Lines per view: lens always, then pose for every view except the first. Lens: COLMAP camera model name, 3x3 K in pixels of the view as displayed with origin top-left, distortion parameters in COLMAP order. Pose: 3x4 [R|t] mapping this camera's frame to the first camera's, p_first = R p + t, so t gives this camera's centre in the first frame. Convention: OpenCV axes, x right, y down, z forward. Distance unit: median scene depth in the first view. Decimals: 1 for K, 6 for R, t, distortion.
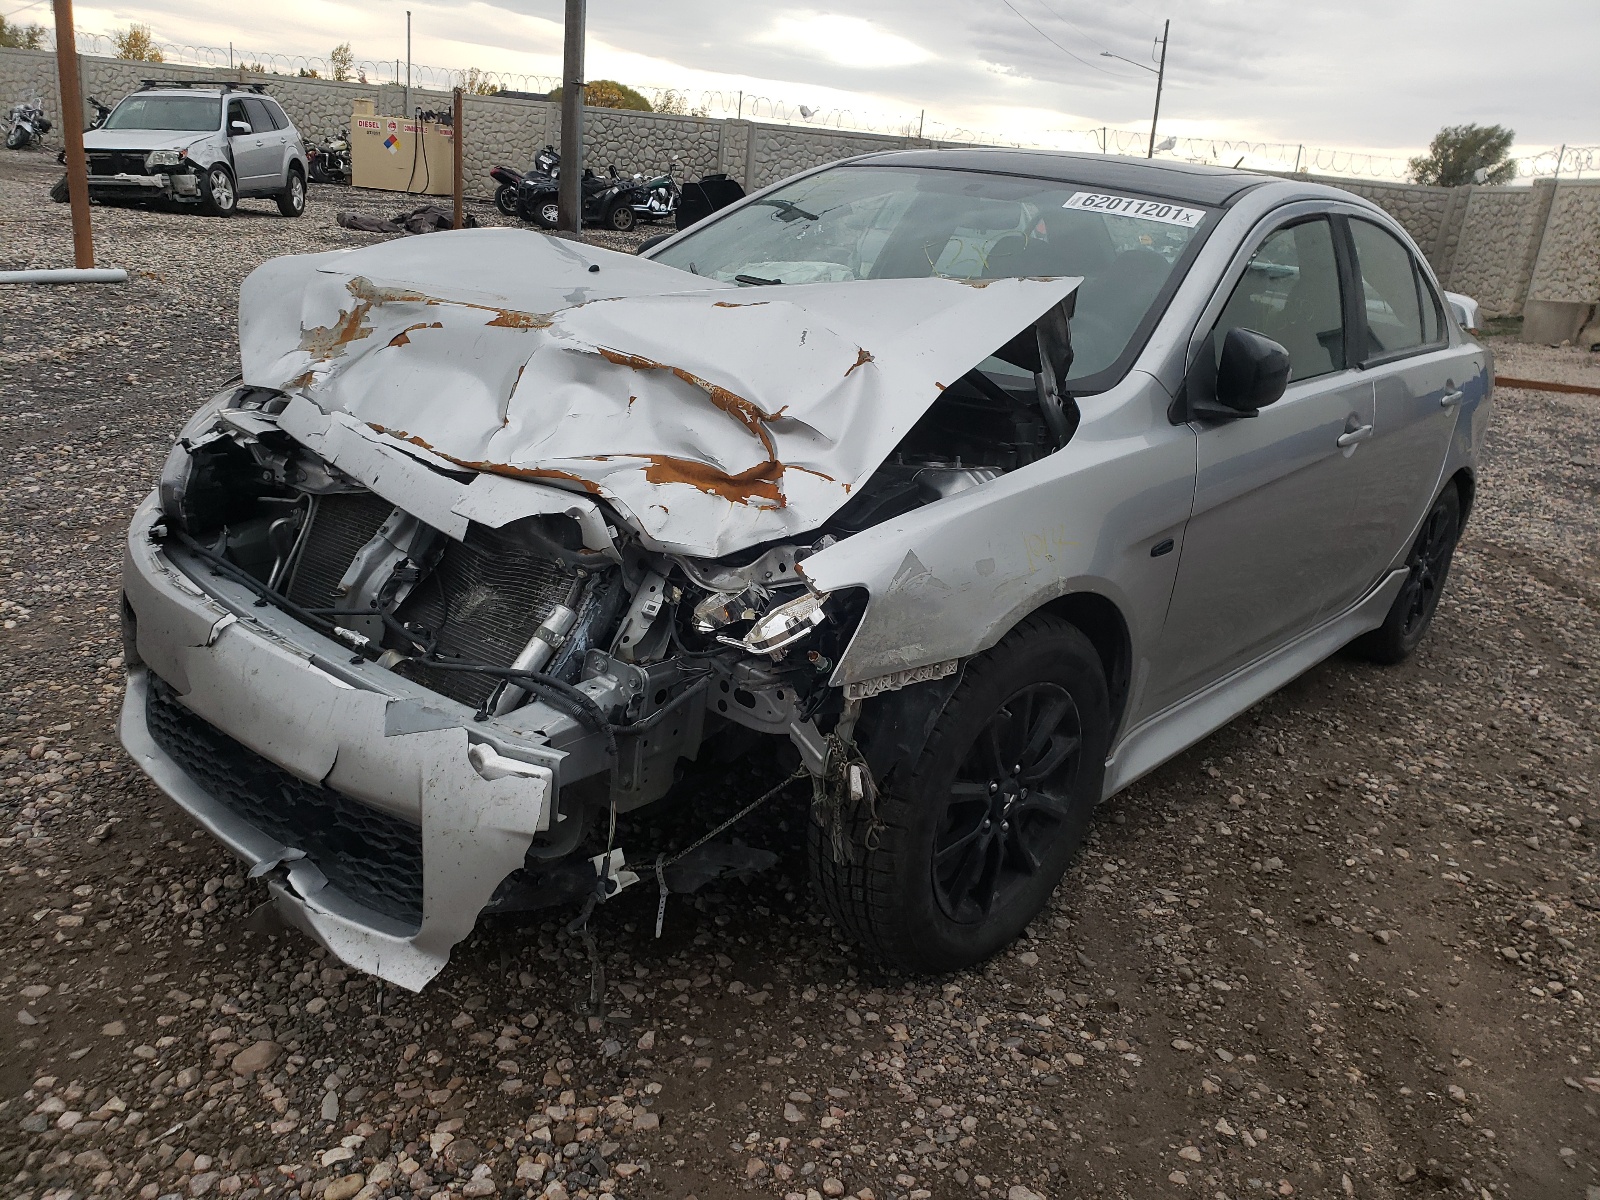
lens RADIAL K [[1253.2, 0, 800.0], [0, 1253.2, 600.0], [0, 0, 1]] dist [0.006955, 0.010718]
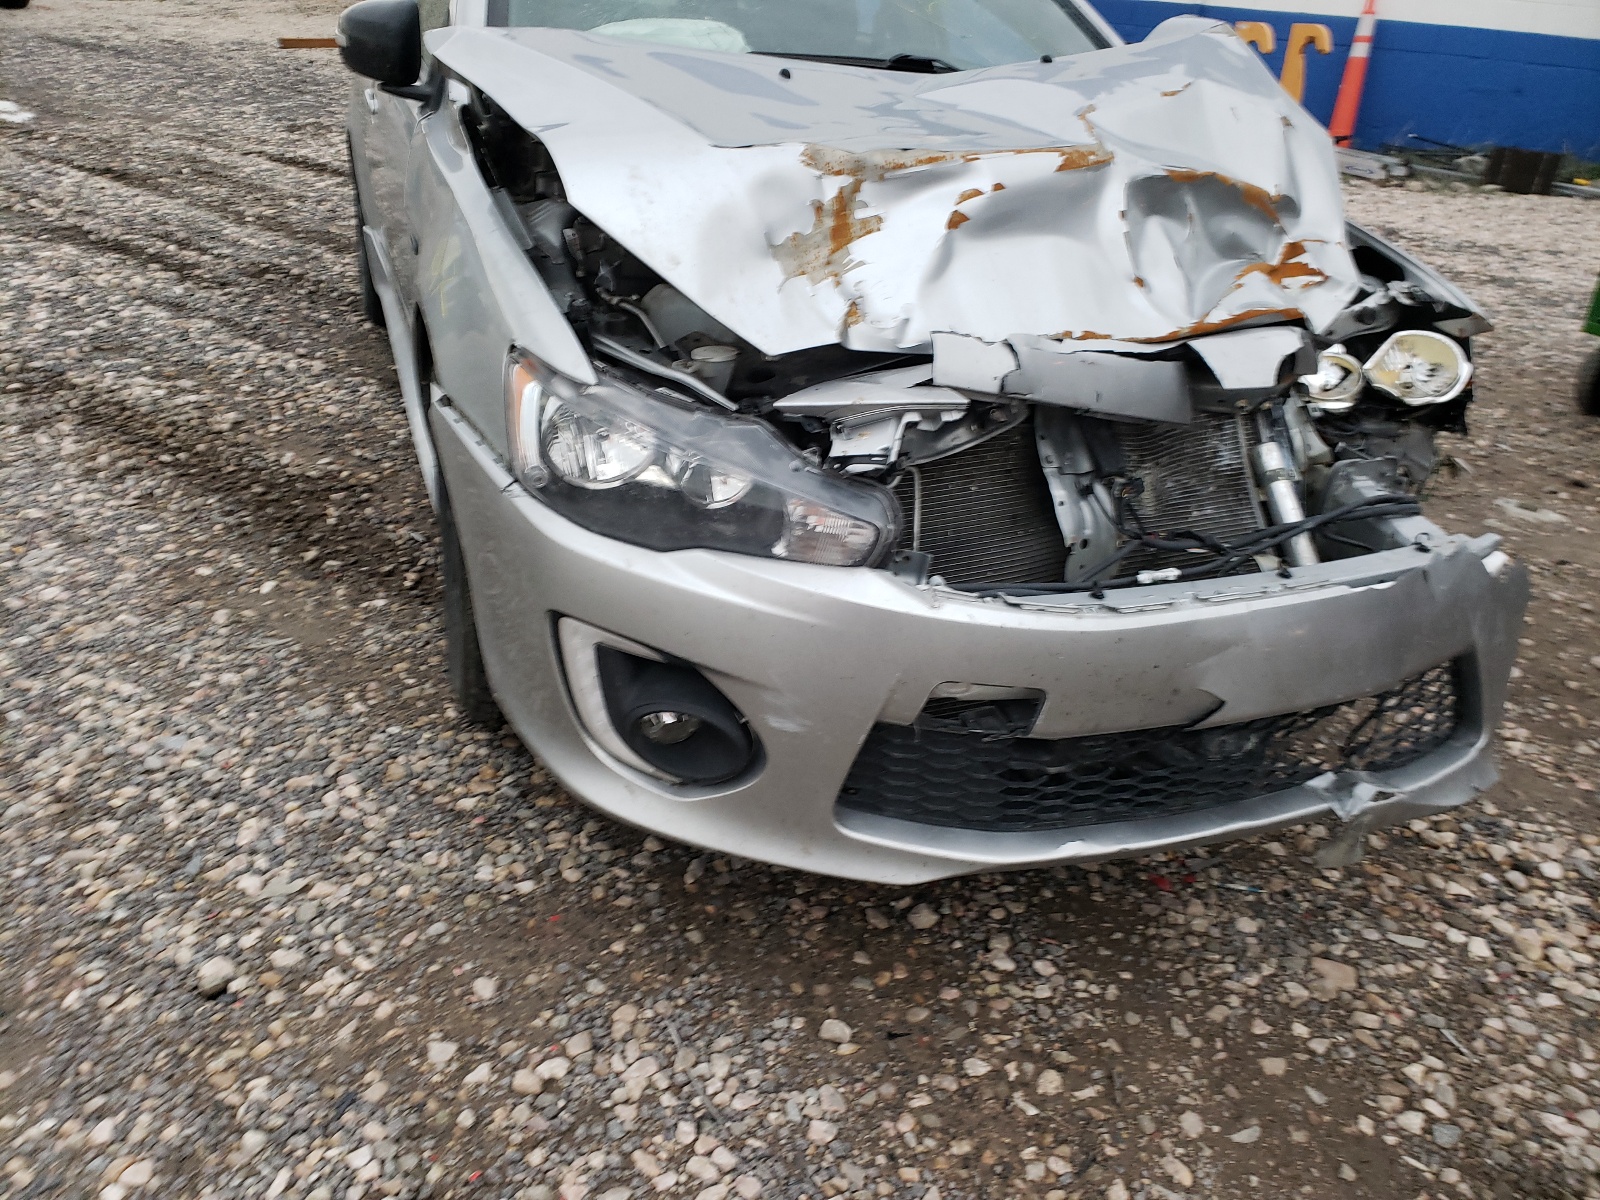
lens RADIAL K [[1257.5, 0, 800.0], [0, 1257.5, 600.0], [0, 0, 1]] dist [0.007717, -0.005344]
pose [[0.497668, -0.470389, 0.728740, -1.071767], [0.260599, 0.882445, 0.391636, -0.343173], [-0.827294, -0.004996, 0.561747, 0.694436]]
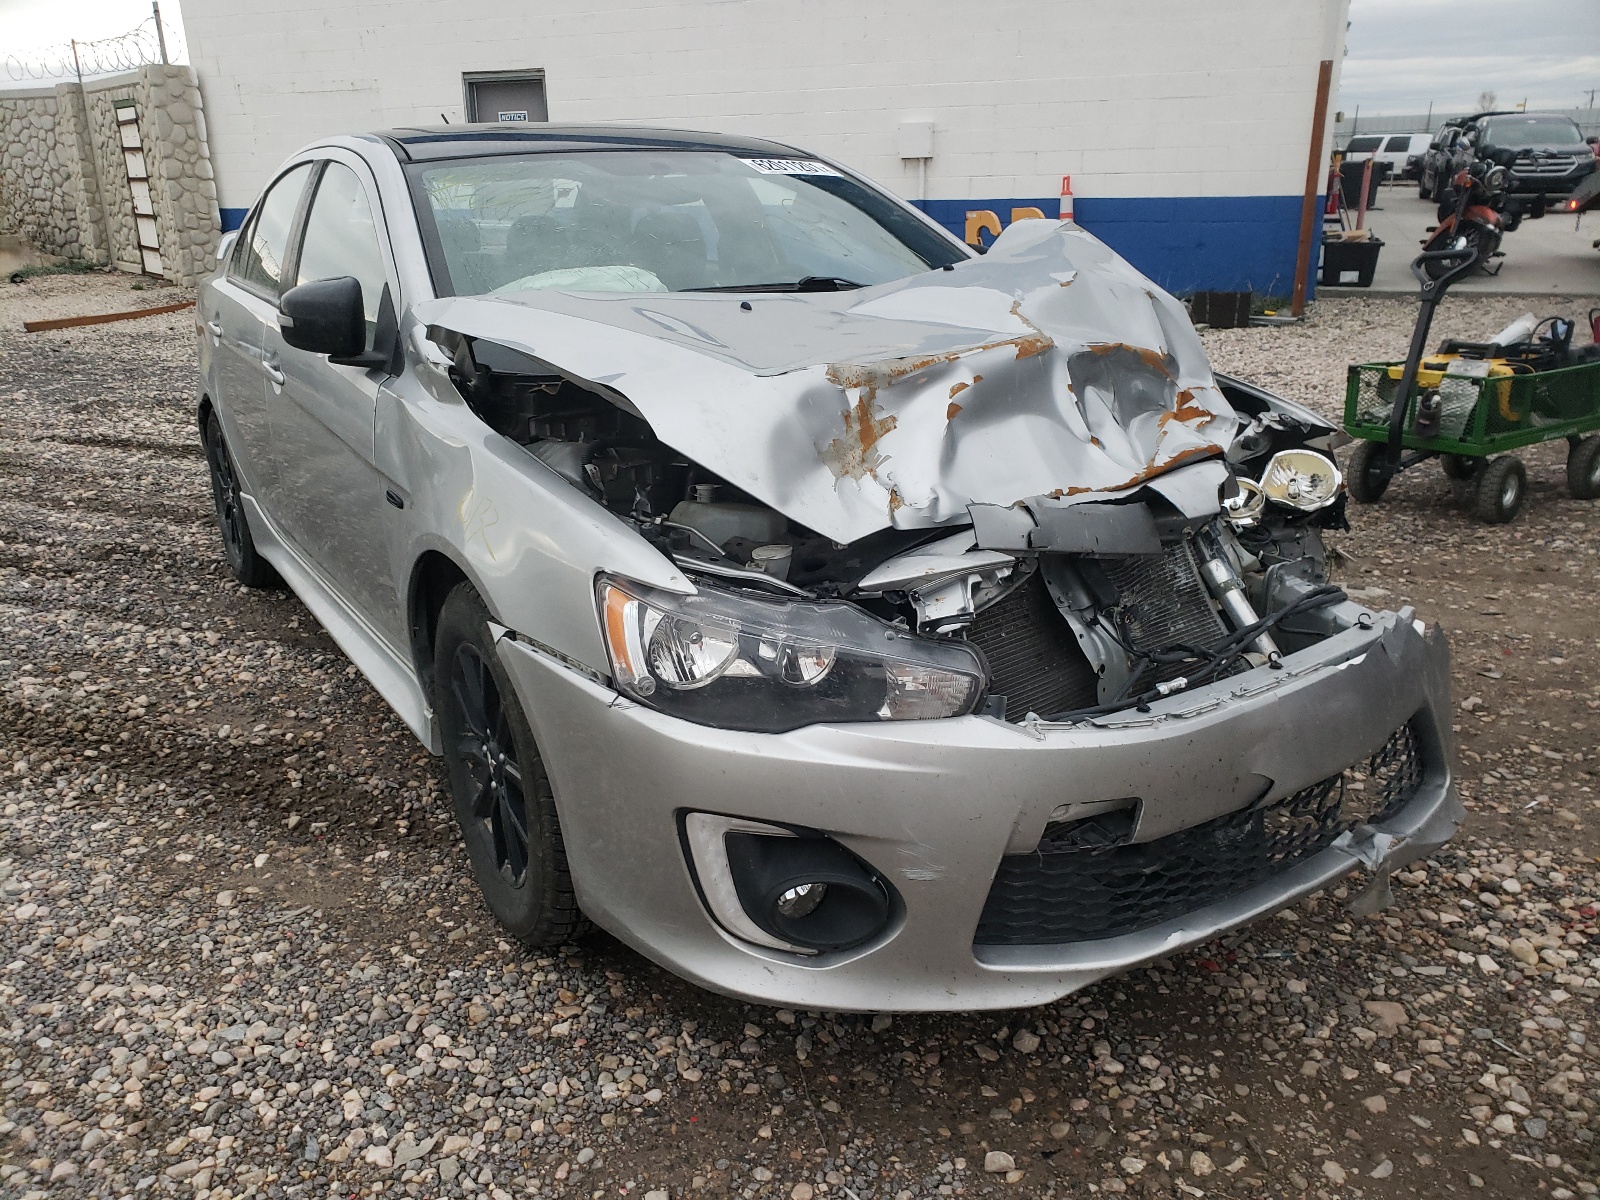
lens RADIAL K [[1253.2, 0, 800.0], [0, 1253.2, 600.0], [0, 0, 1]] dist [0.006955, 0.010718]
pose [[0.286658, -0.421202, 0.860474, -1.204880], [0.351737, 0.881714, 0.314422, -0.421880], [-0.891128, 0.212529, 0.400902, 0.822501]]
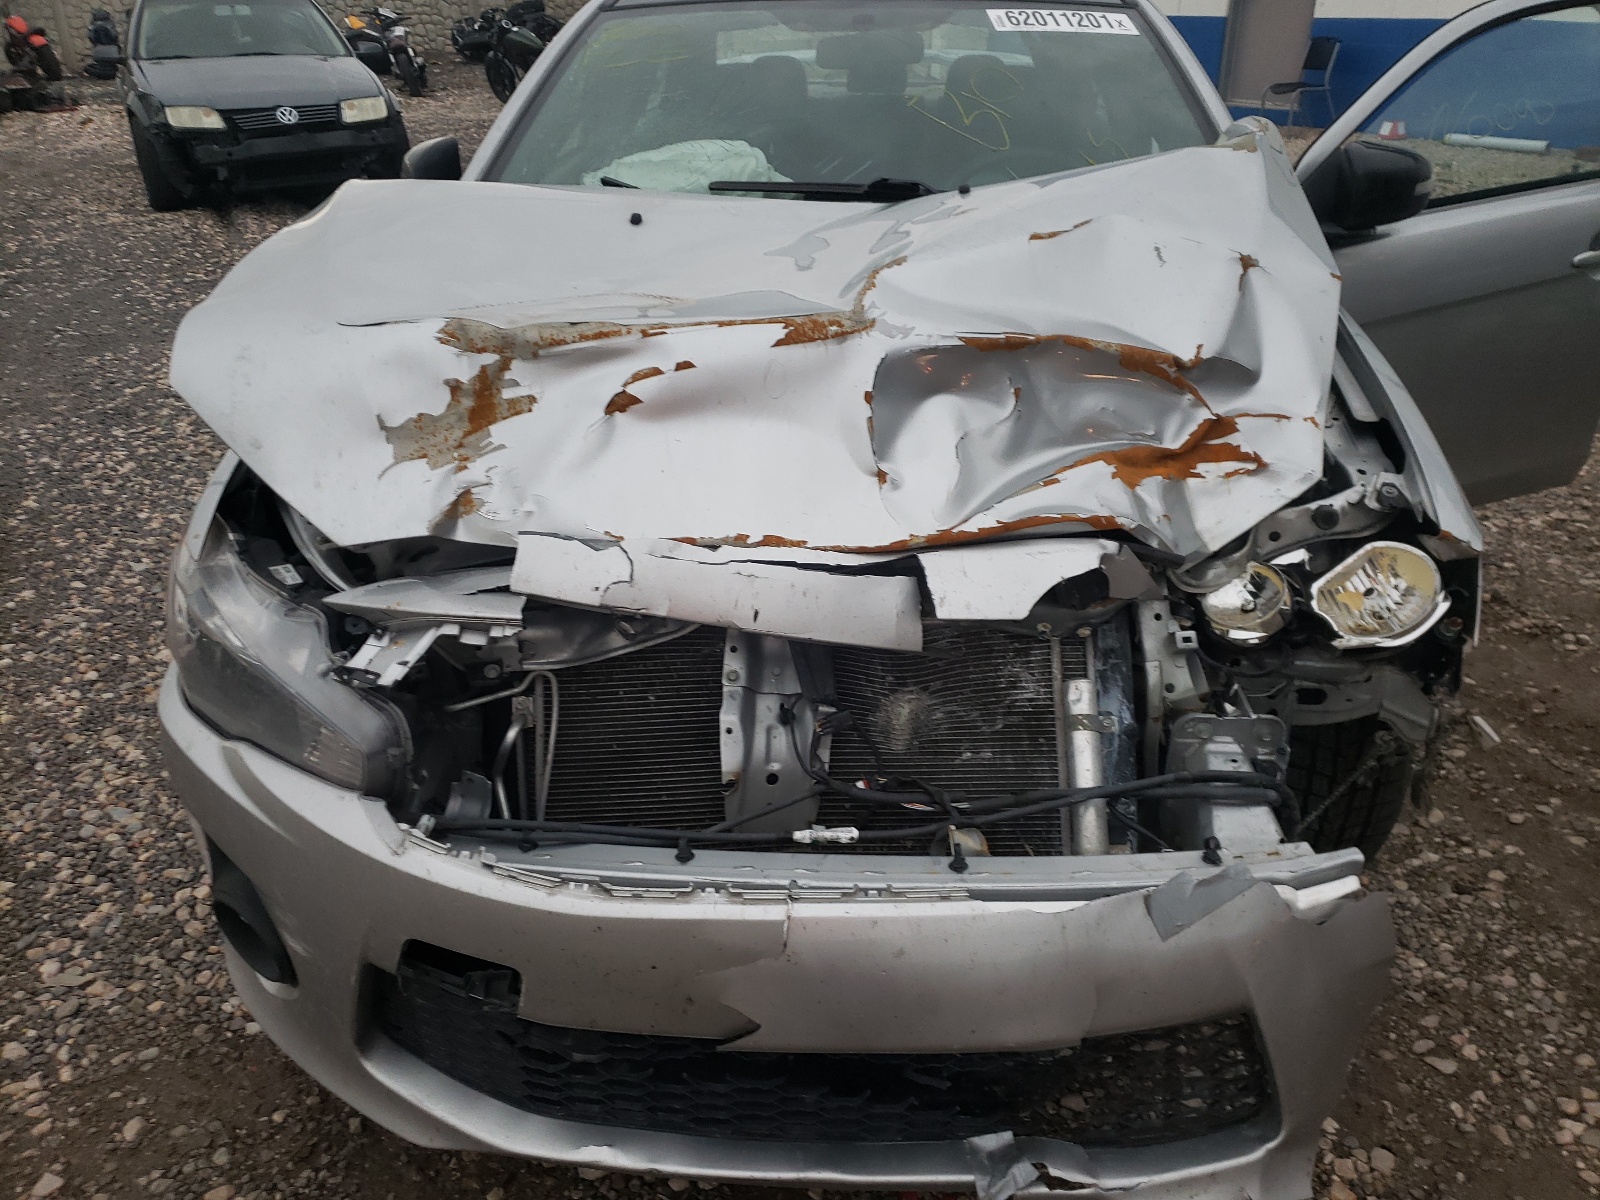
lens RADIAL K [[1258.3, 0, 839.5], [0, 1258.3, 608.4], [0, 0, 1]] dist [0.033205, -0.002993]
pose [[0.791193, -0.375888, 0.482412, -0.620858], [0.282894, 0.924294, 0.256226, -0.258003], [-0.542203, -0.066253, 0.837632, 0.397922]]
